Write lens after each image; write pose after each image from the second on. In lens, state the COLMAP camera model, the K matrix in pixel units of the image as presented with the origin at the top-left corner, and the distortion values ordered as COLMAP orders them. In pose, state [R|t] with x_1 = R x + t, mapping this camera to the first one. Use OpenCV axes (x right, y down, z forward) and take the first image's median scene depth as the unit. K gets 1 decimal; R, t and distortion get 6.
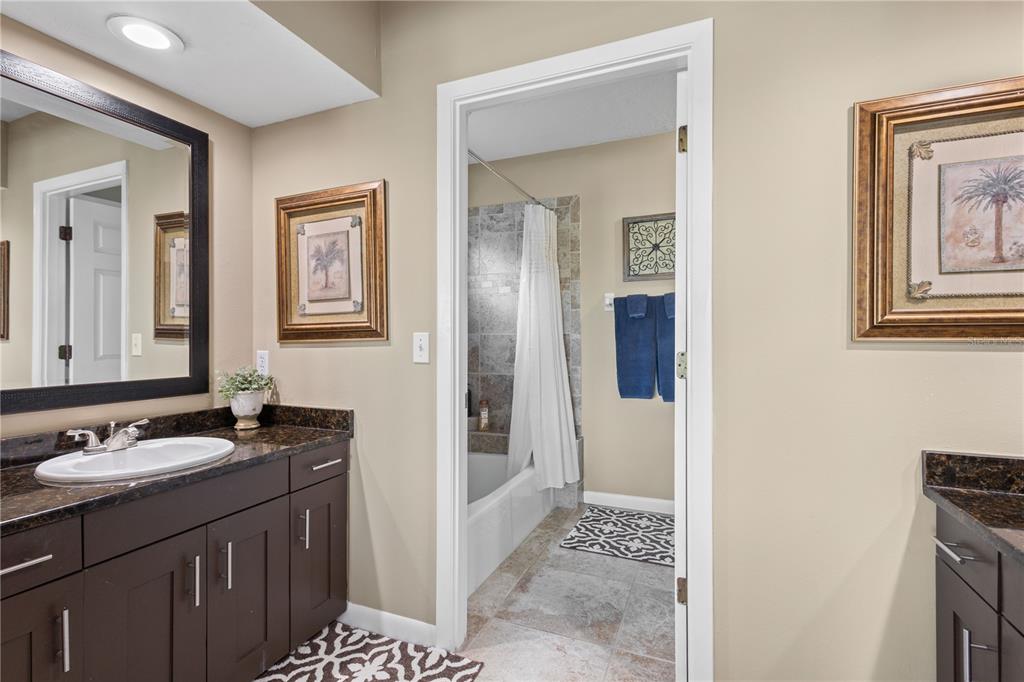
lens RADIAL K [[474.6, 0, 511.8], [0, 474.6, 339.3], [0, 0, 1]] dist [0.008049, -0.000179]
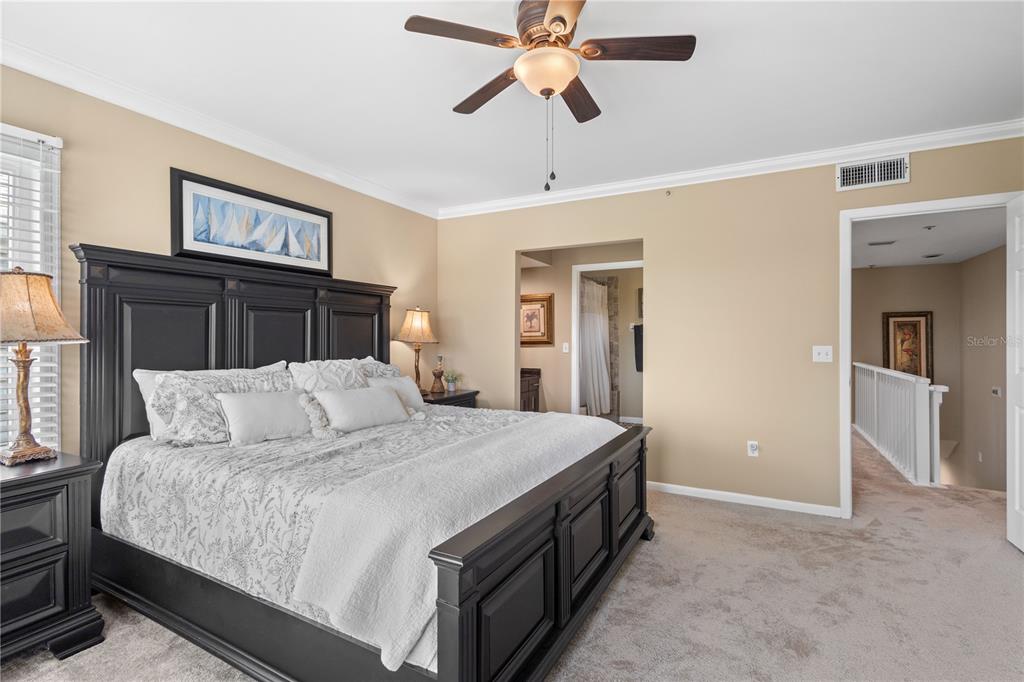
lens RADIAL K [[474.6, 0, 511.8], [0, 474.6, 339.3], [0, 0, 1]] dist [0.008049, -0.000179]
pose [[0.996534, 0.003936, -0.083091, -0.267528], [-0.003905, 0.999992, 0.000537, -0.036527], [0.083092, -0.000210, 0.996542, -2.003335]]
